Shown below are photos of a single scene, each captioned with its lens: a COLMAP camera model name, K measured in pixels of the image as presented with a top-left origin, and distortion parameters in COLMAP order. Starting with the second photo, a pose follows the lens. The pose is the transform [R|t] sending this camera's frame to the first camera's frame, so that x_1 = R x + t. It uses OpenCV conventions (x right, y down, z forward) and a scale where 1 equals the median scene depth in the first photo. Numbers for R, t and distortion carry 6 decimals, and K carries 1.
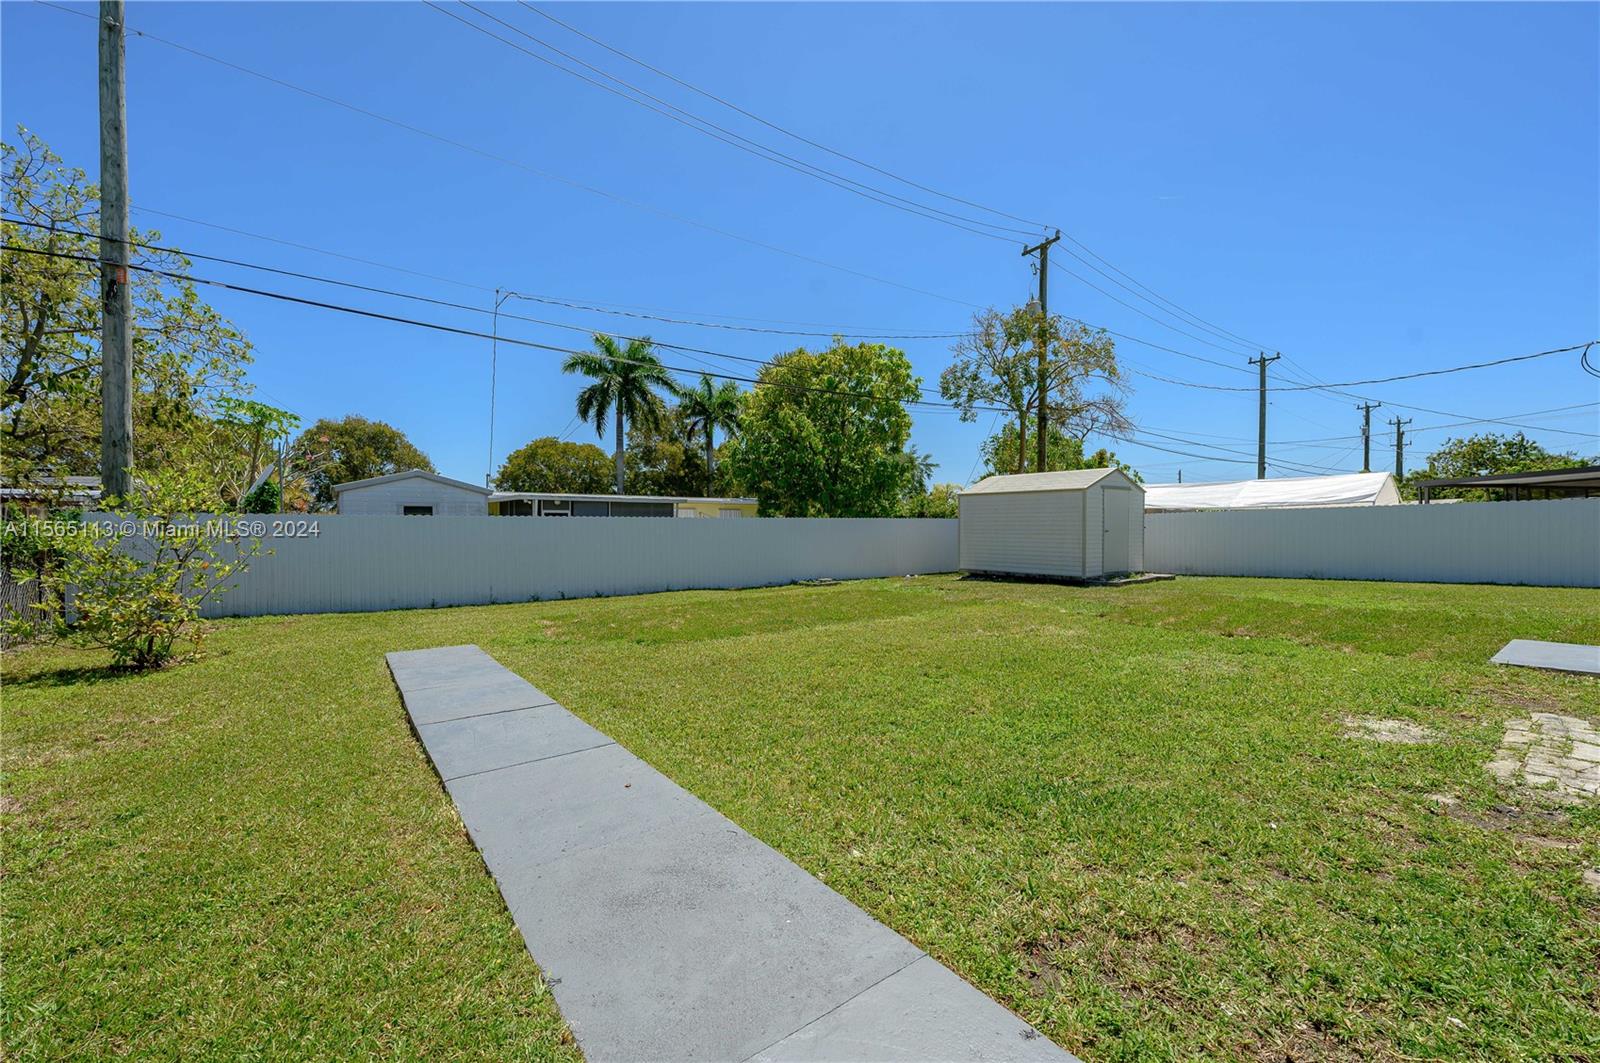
lens RADIAL K [[633.1, 0, 799.0], [0, 633.1, 537.9], [0, 0, 1]] dist [0.000470, 0.000017]
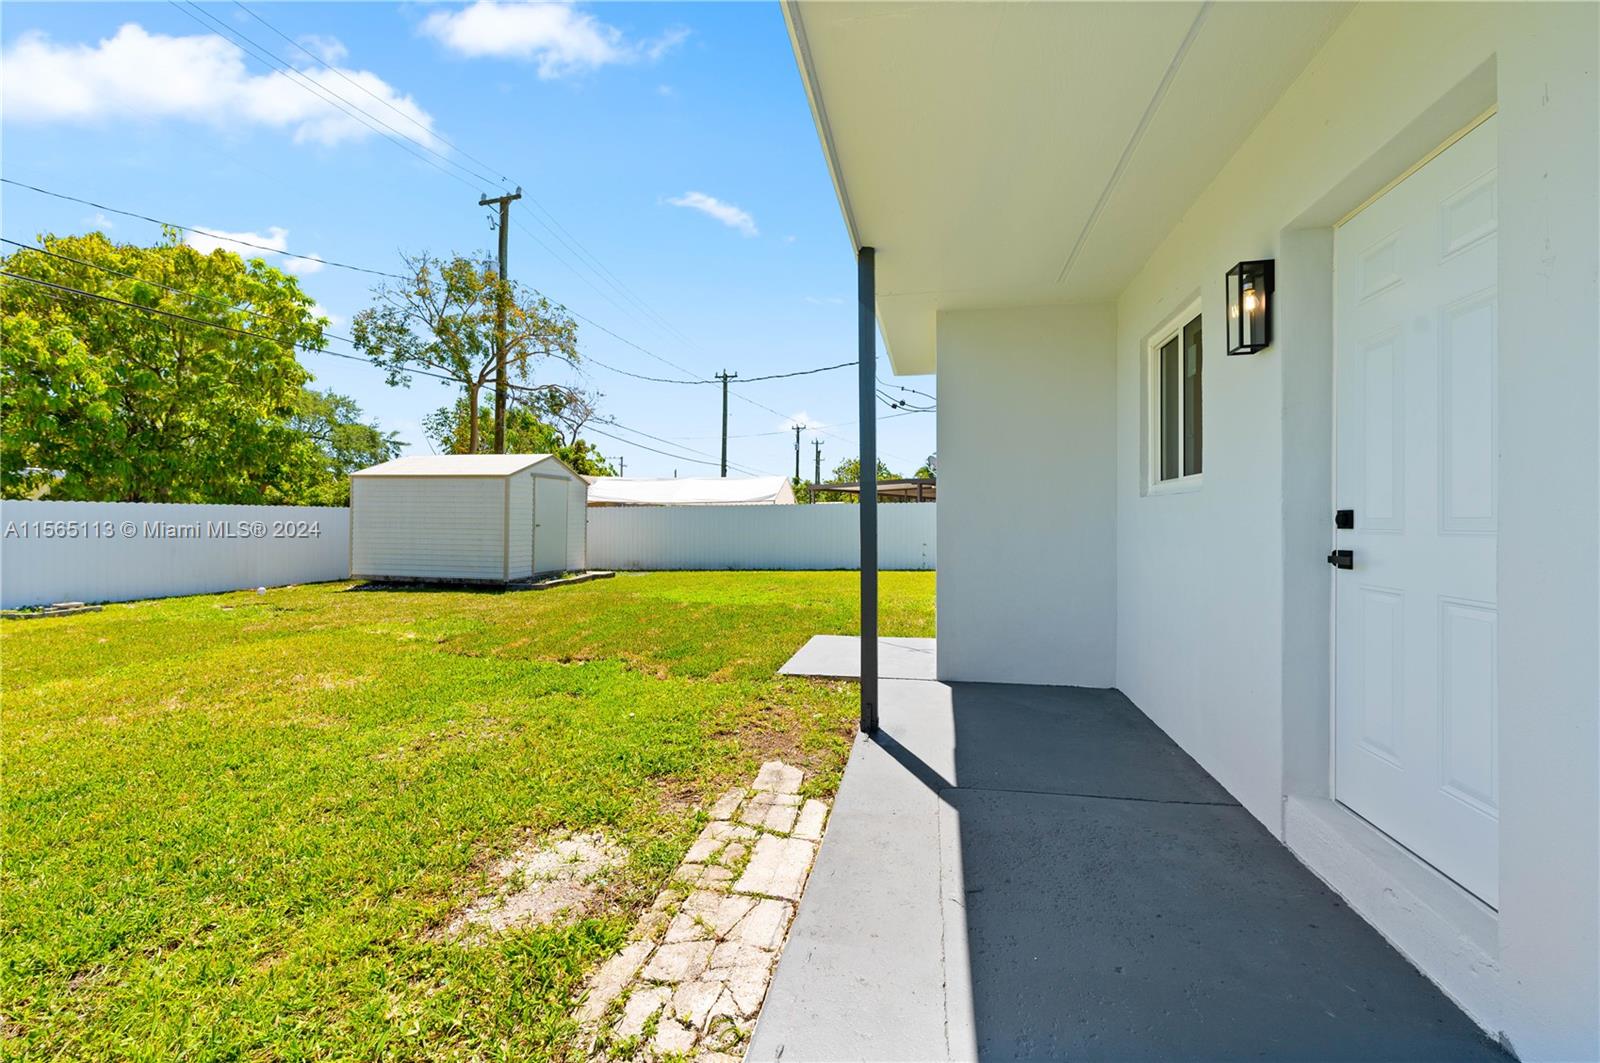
lens RADIAL K [[640.3, 0, 803.5], [0, 640.3, 527.2], [0, 0, 1]] dist [-0.000292, 0.000048]
pose [[0.747597, 0.001746, 0.664150, 0.117610], [0.001928, 0.999987, -0.004800, -0.002273], [-0.664150, 0.004869, 0.747584, 0.066514]]
